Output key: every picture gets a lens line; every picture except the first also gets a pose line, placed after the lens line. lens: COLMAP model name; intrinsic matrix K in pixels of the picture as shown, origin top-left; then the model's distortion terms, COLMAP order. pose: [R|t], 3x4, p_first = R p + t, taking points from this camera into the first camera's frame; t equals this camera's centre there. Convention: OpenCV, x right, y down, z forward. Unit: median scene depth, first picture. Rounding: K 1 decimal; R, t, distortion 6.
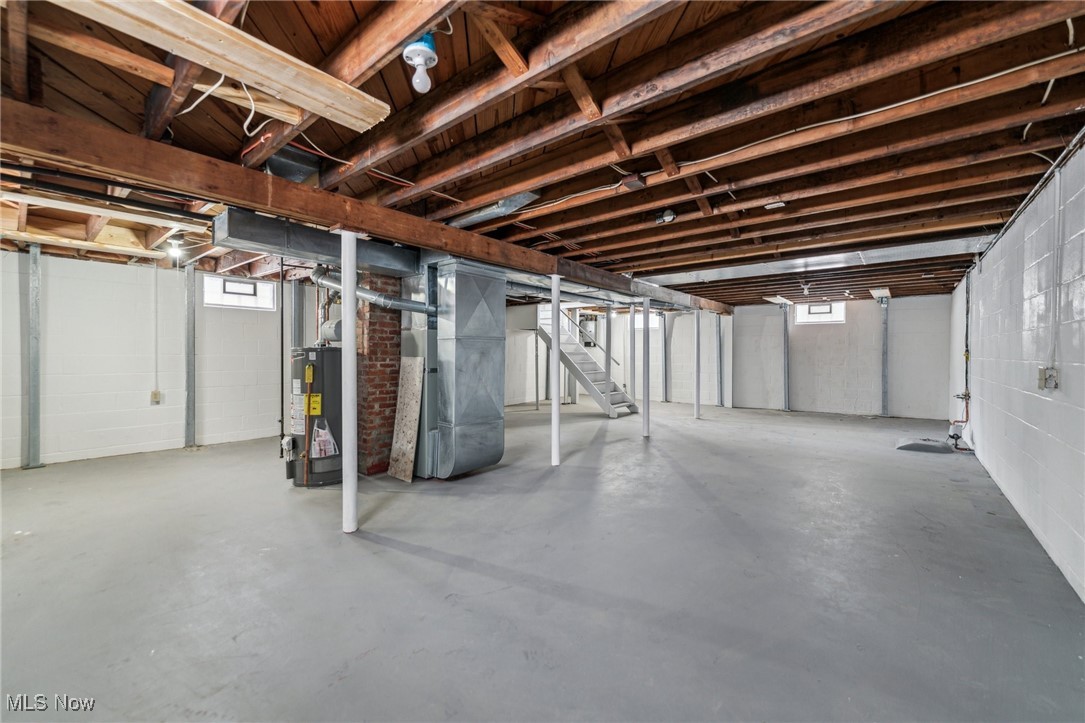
lens RADIAL K [[431.5, 0, 540.6], [0, 431.5, 365.0], [0, 0, 1]] dist [0.002959, 0.000096]
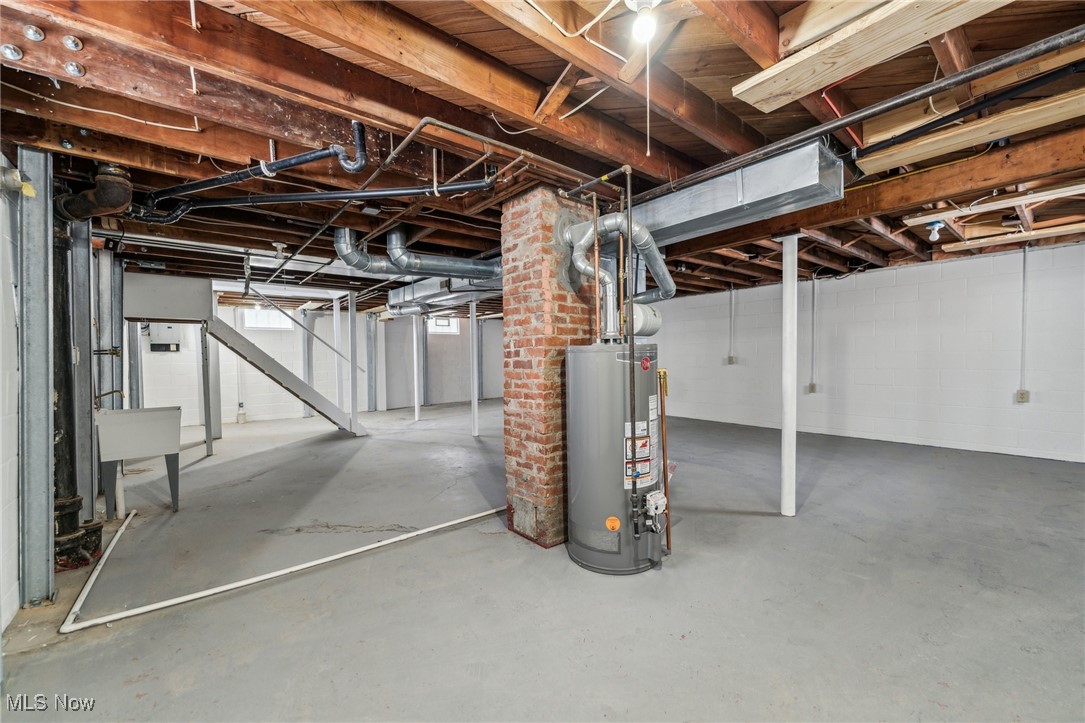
lens RADIAL K [[431.5, 0, 540.6], [0, 431.5, 365.0], [0, 0, 1]] dist [0.002959, 0.000096]
pose [[0.200618, -0.024071, 0.979374, -0.546445], [0.044531, 0.998889, 0.015428, -0.010431], [-0.978657, 0.040517, 0.201467, 0.468641]]
